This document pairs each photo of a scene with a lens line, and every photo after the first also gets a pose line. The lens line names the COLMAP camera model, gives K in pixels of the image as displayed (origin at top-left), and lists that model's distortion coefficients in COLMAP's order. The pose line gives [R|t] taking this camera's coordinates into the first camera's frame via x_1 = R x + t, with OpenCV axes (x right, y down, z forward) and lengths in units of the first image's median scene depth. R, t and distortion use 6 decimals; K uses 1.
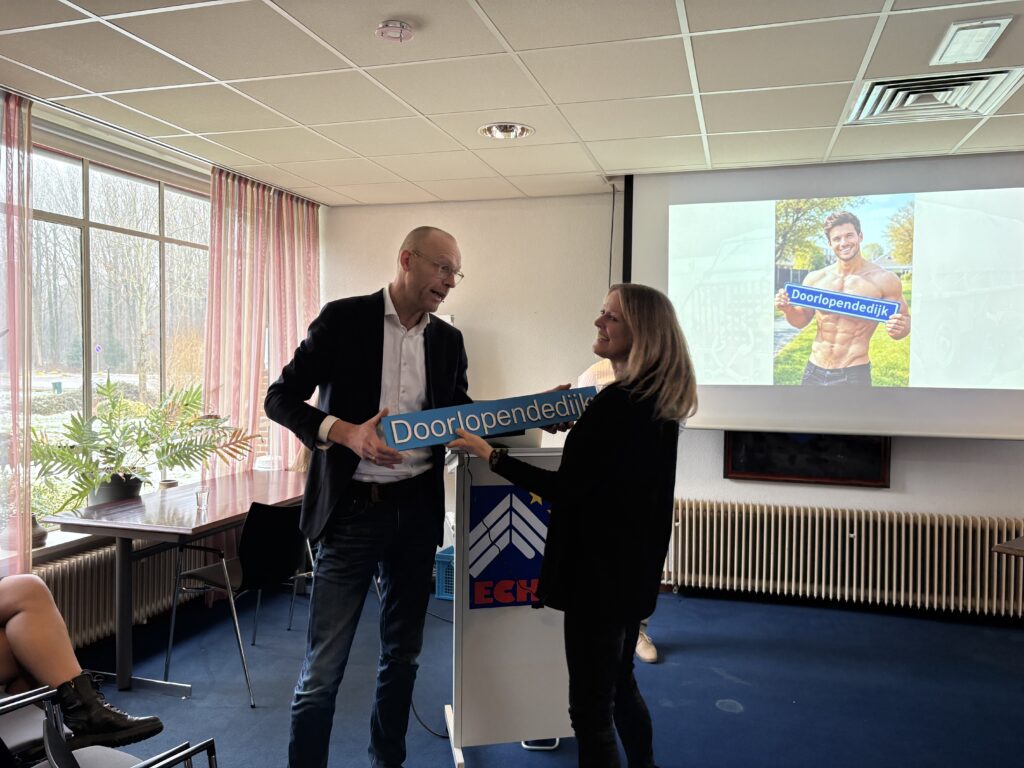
lens RADIAL K [[780.7, 0, 512.0], [0, 780.7, 386.5], [0, 0, 1]] dist [0.044716, -0.057750]
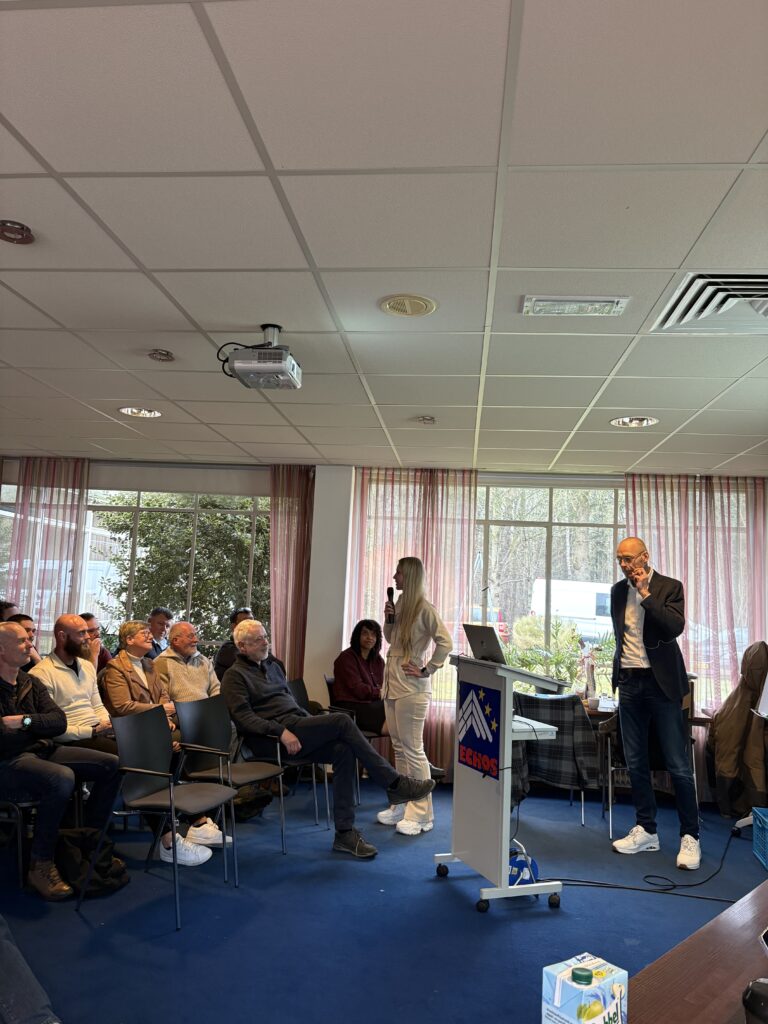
lens RADIAL K [[780.7, 0, 371.2], [0, 780.7, 515.8], [0, 0, 1]] dist [0.044716, -0.057750]
pose [[0.168491, -0.100453, -0.980571, 1.342541], [-0.080531, 0.990065, -0.115264, -0.003130], [0.982408, 0.098387, 0.158728, 0.492566]]
